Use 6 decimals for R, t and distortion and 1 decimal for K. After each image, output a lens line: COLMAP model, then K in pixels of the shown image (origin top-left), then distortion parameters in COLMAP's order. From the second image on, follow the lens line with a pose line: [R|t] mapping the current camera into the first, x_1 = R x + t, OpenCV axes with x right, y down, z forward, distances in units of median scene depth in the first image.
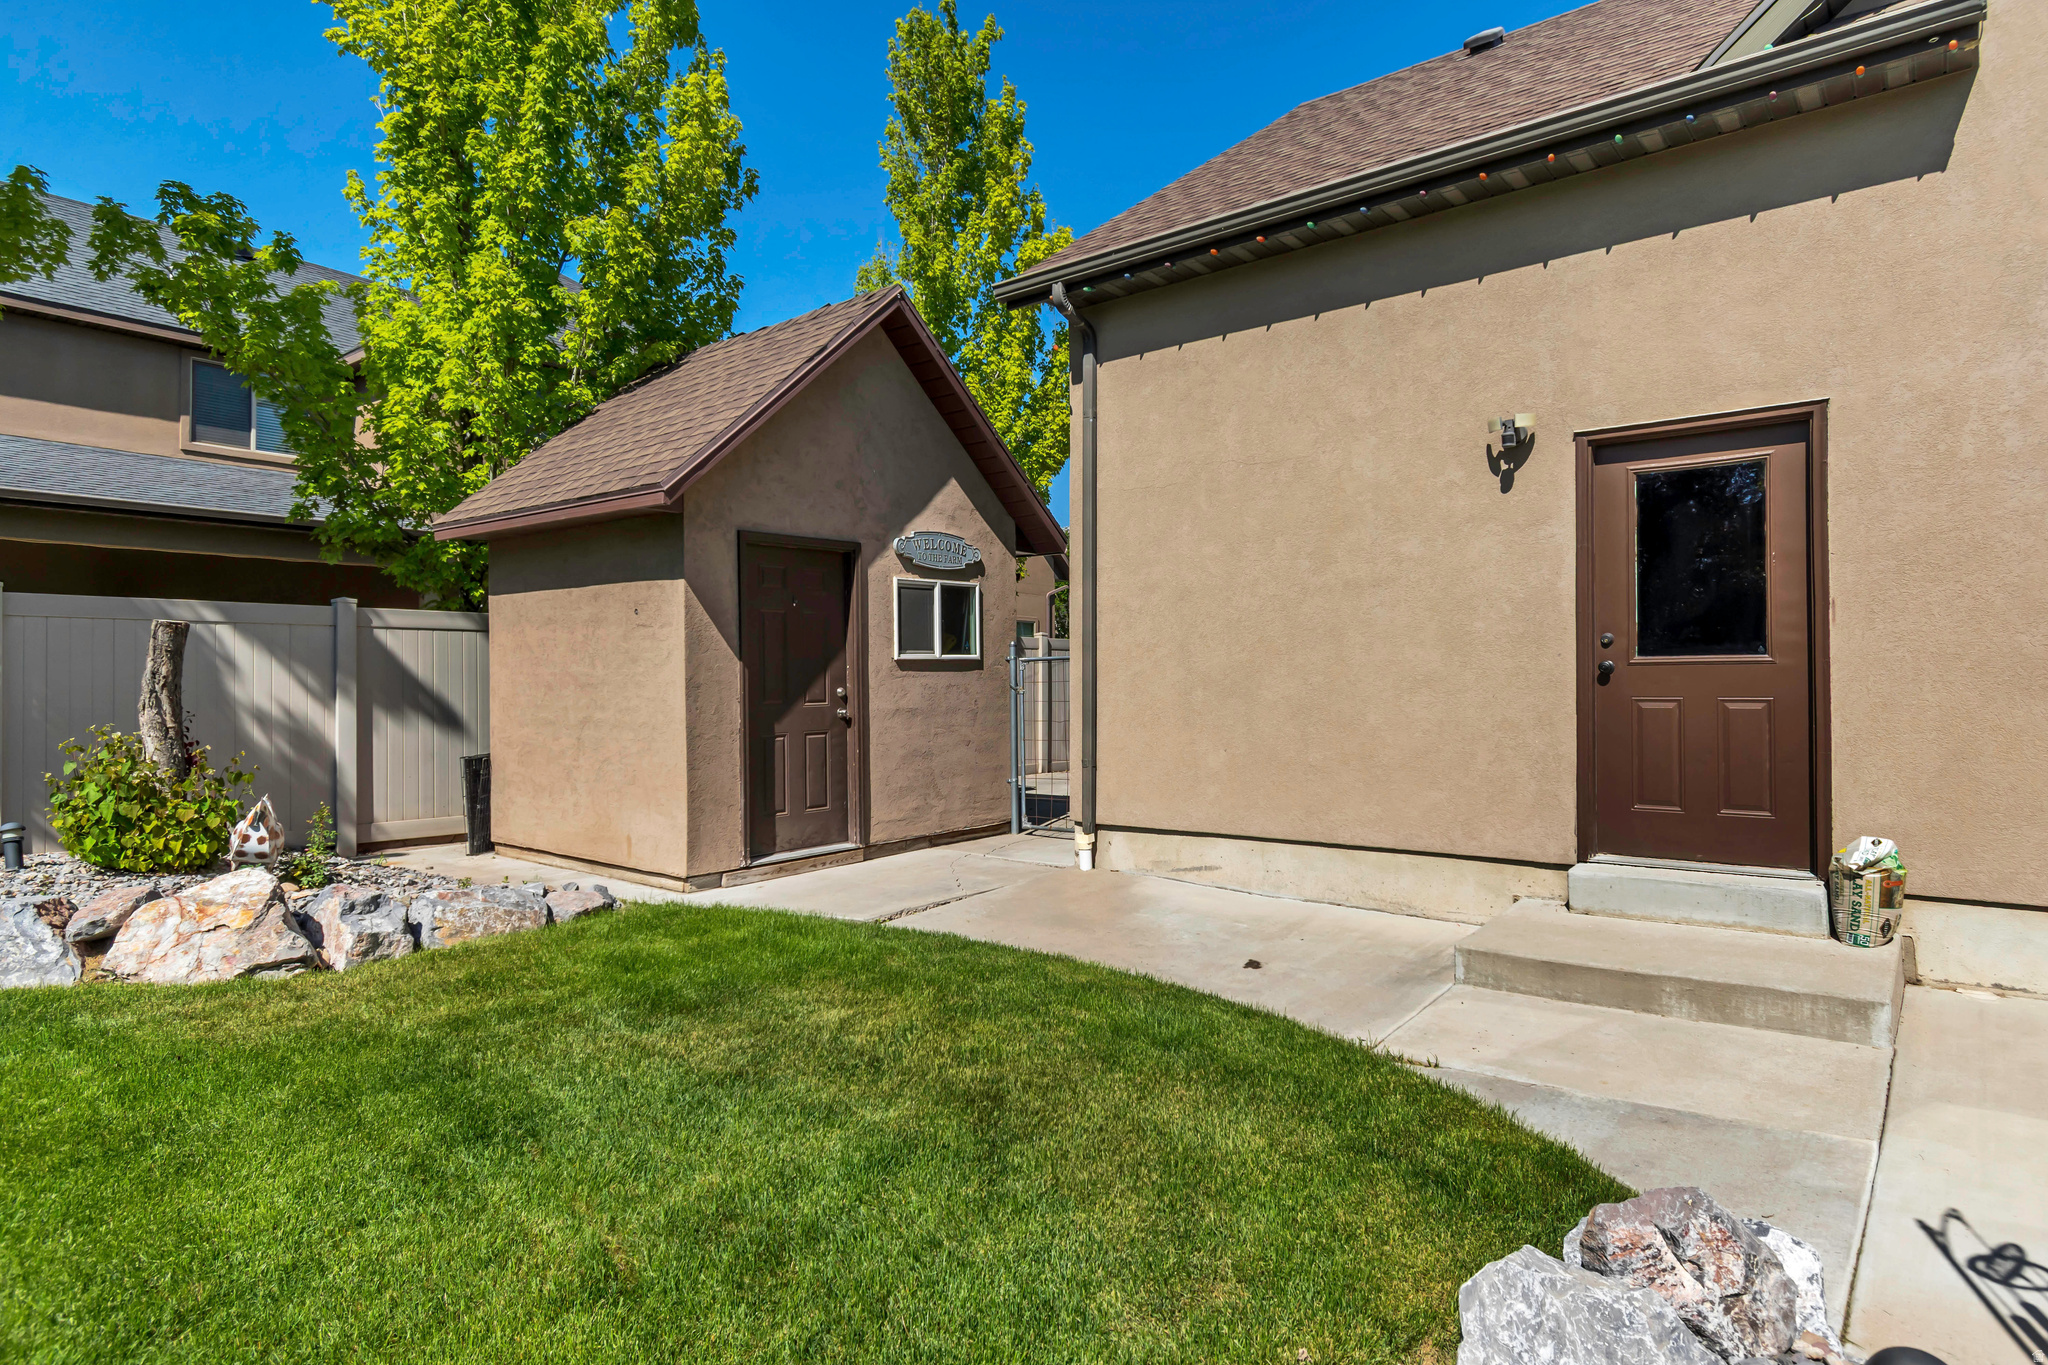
lens RADIAL K [[1143.3, 0, 1029.7], [0, 1143.3, 677.3], [0, 0, 1]] dist [-0.004938, -0.000015]
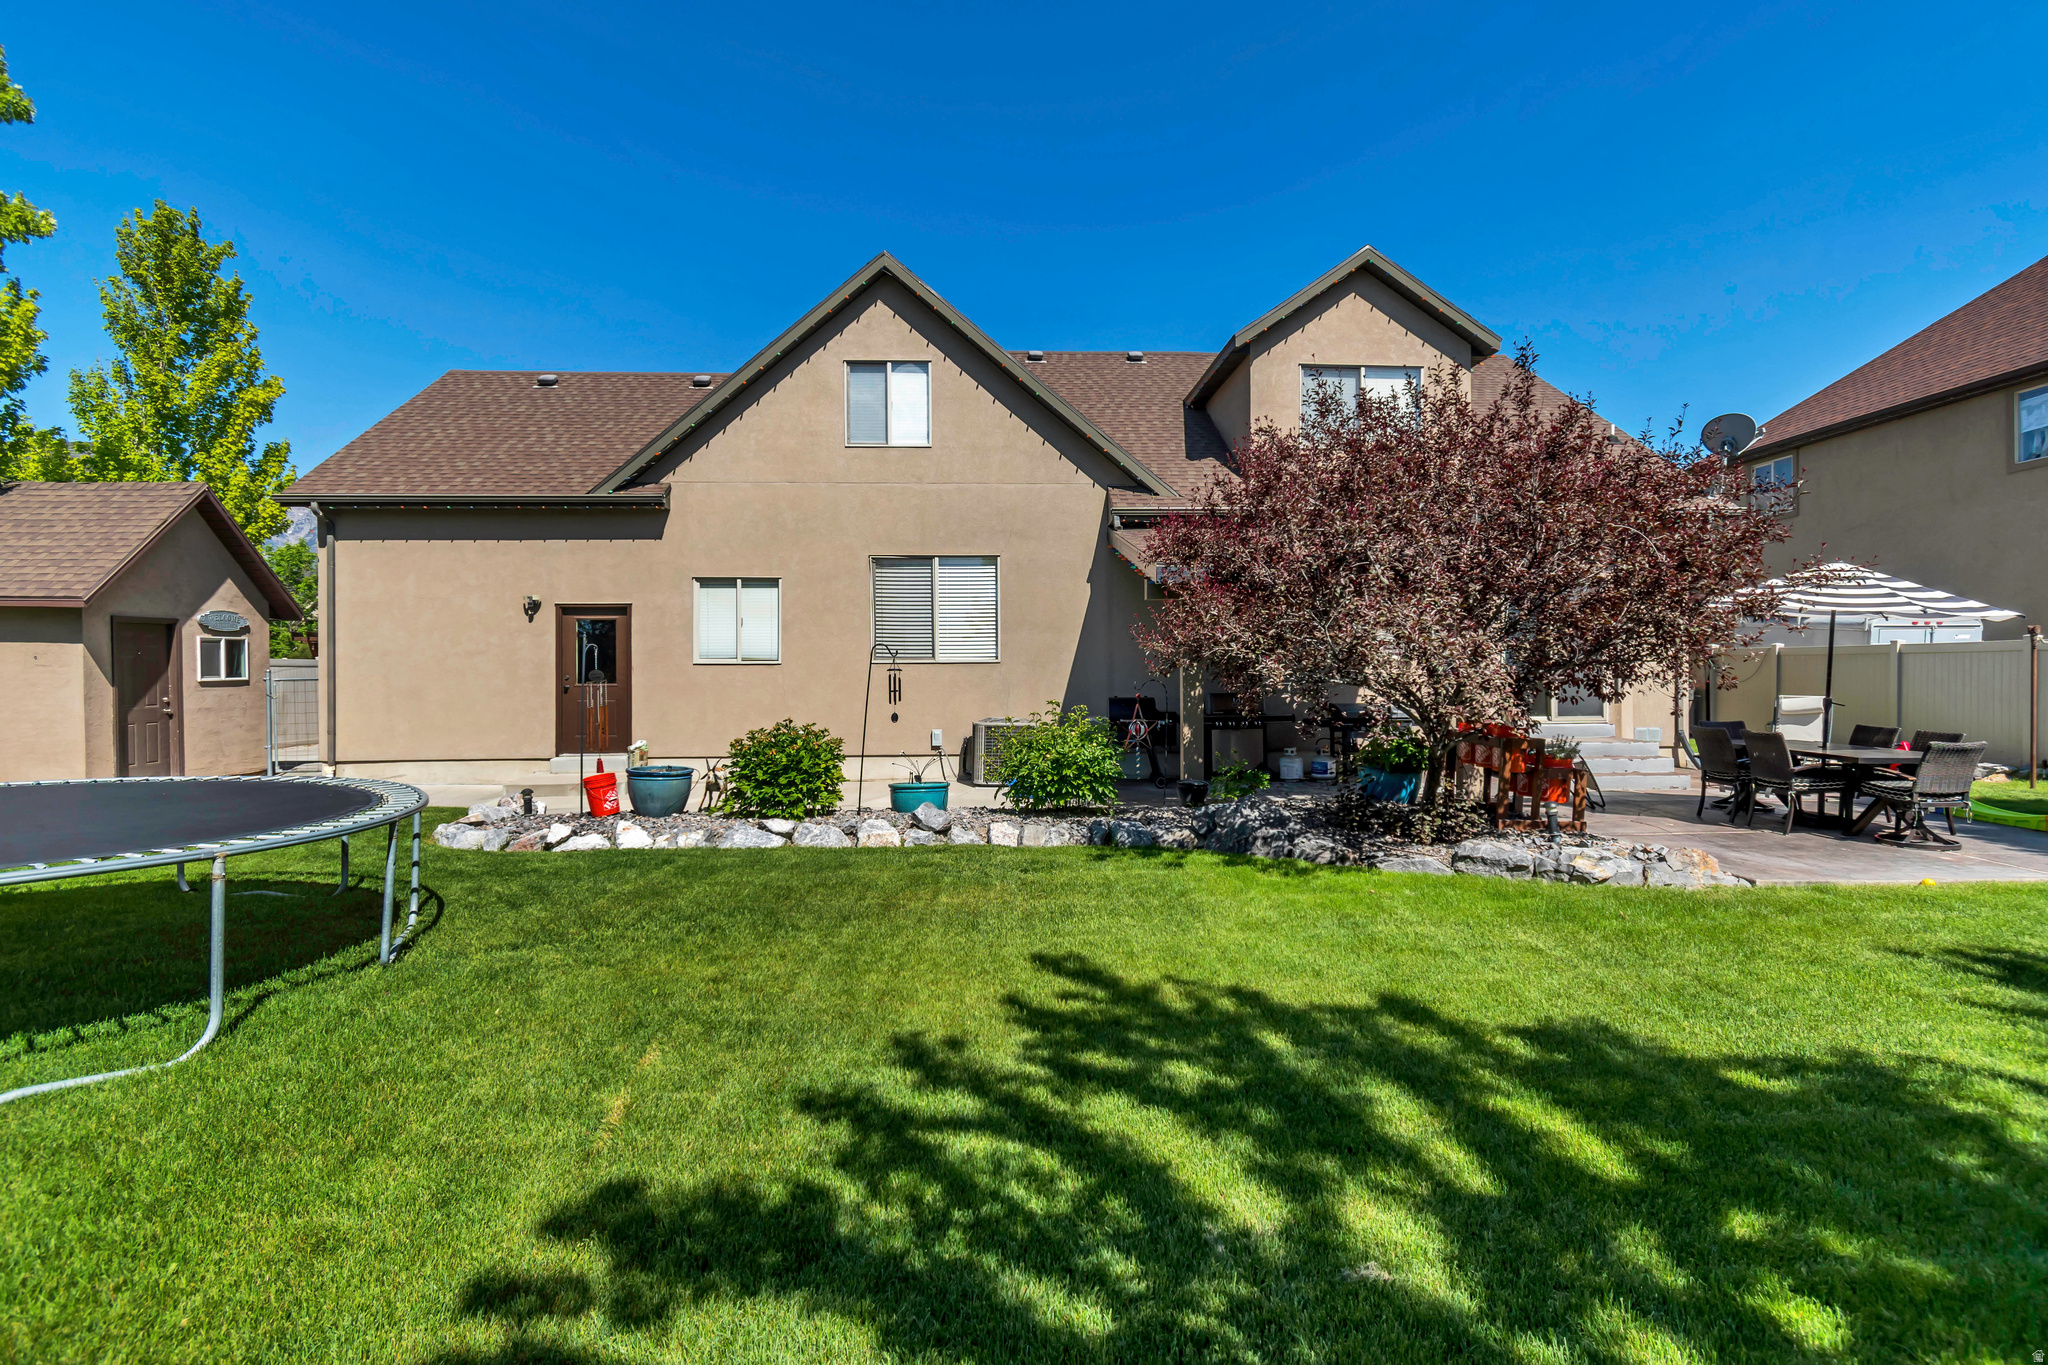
lens RADIAL K [[950.2, 0, 1017.6], [0, 950.2, 687.1], [0, 0, 1]] dist [-0.004050, -0.000829]
pose [[0.734111, -0.004790, 0.679012, -0.206405], [-0.003005, 0.999942, 0.010303, -0.028756], [-0.679022, -0.009604, 0.734055, -1.133659]]
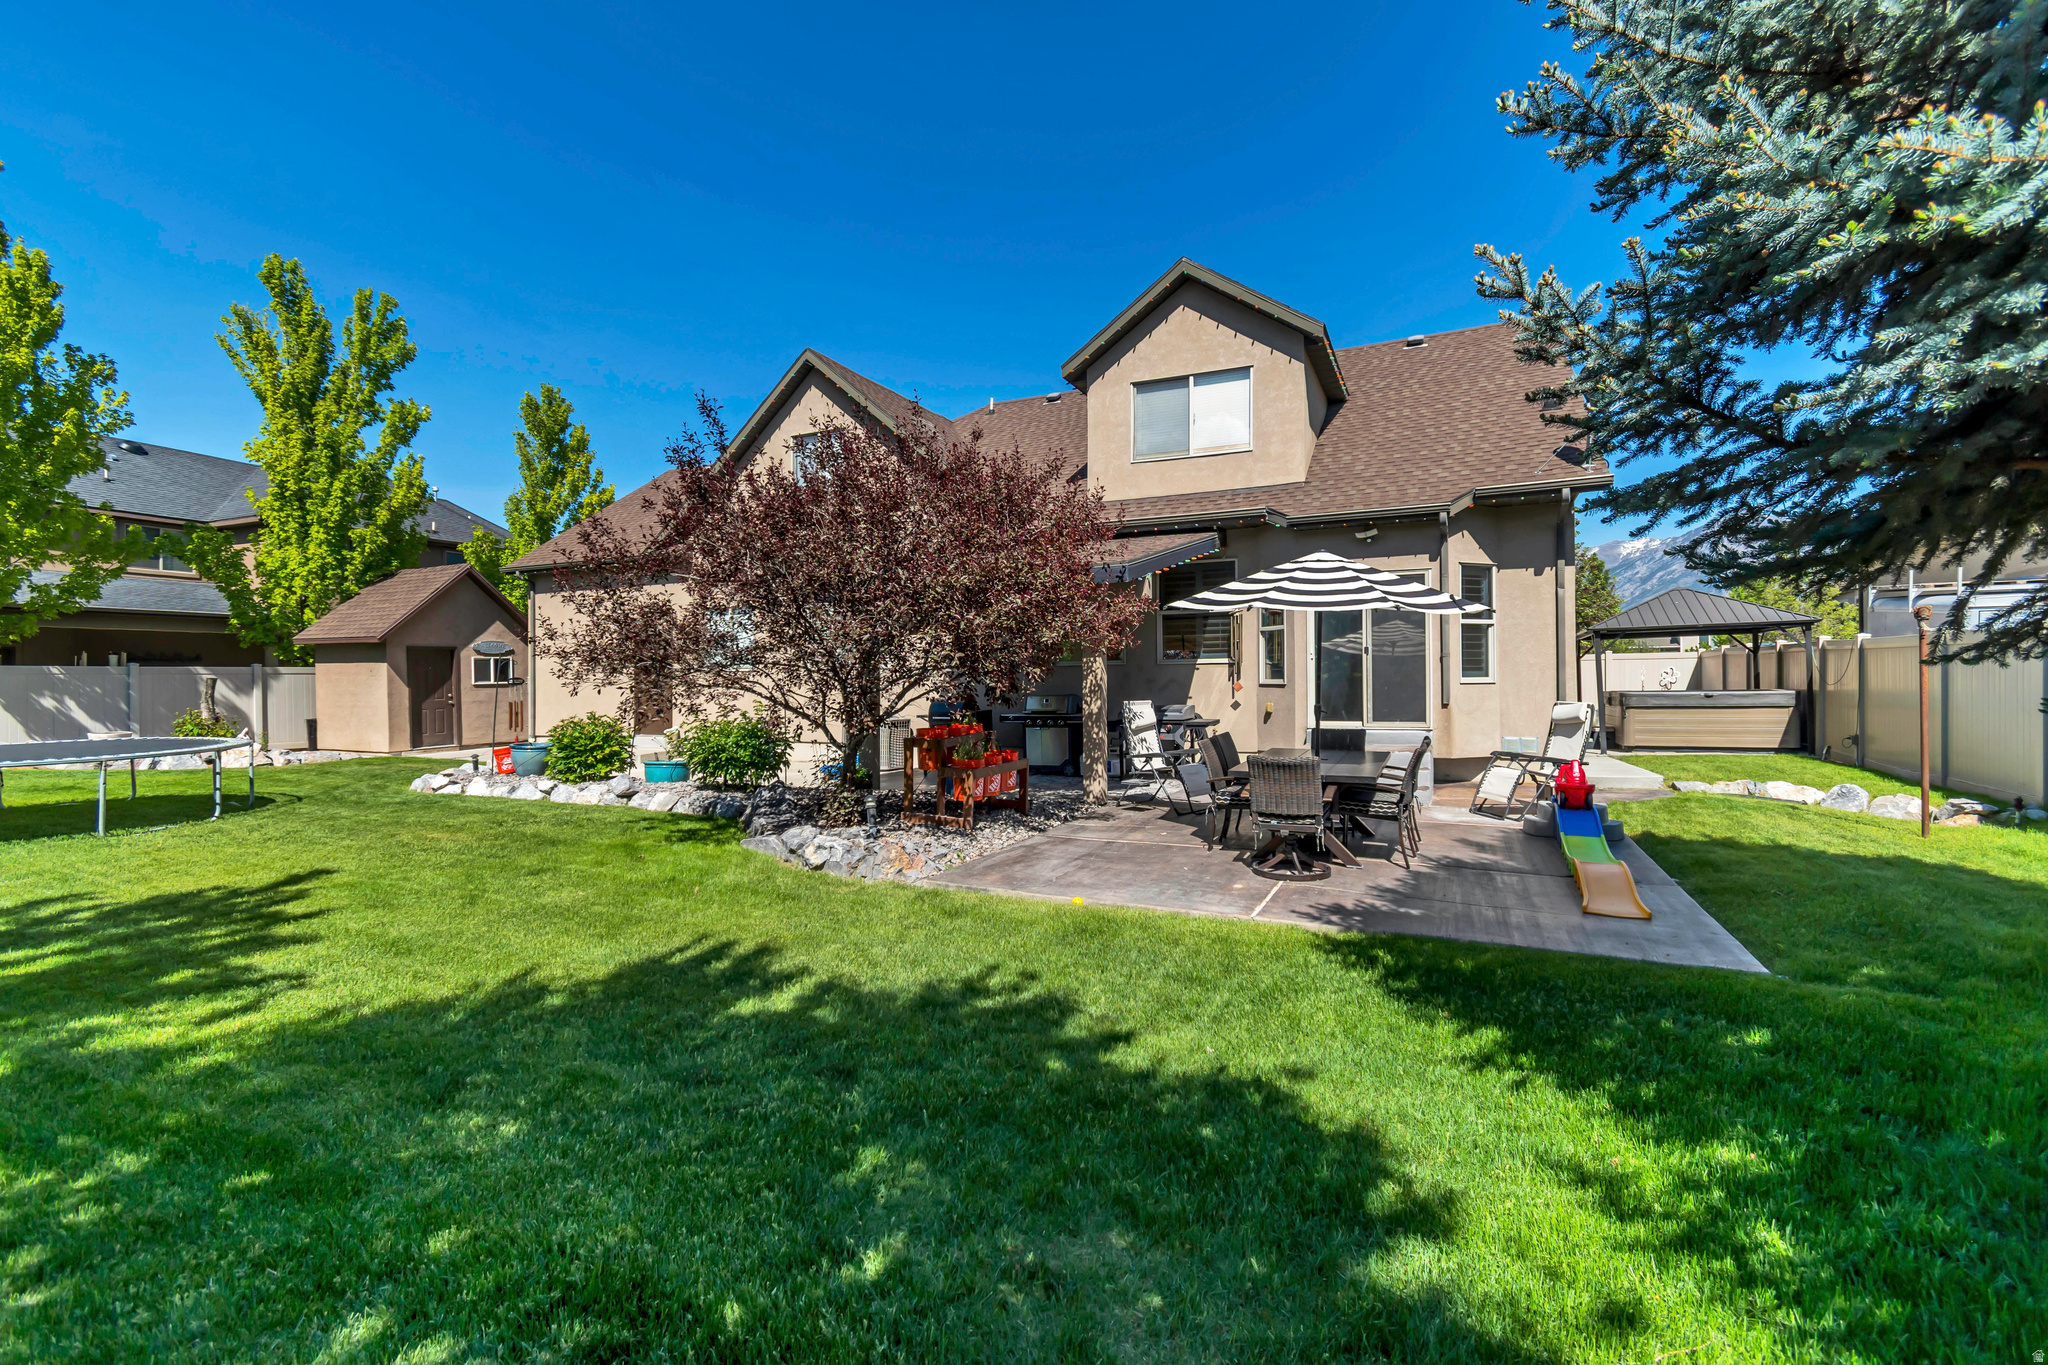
lens RADIAL K [[915.0, 0, 1044.3], [0, 915.0, 664.6], [0, 0, 1]] dist [-0.000184, 0.000154]
pose [[0.967225, -0.004561, 0.253878, 0.810937], [0.005772, 0.999975, -0.004025, -0.054574], [-0.253853, 0.005359, 0.967228, -1.921781]]
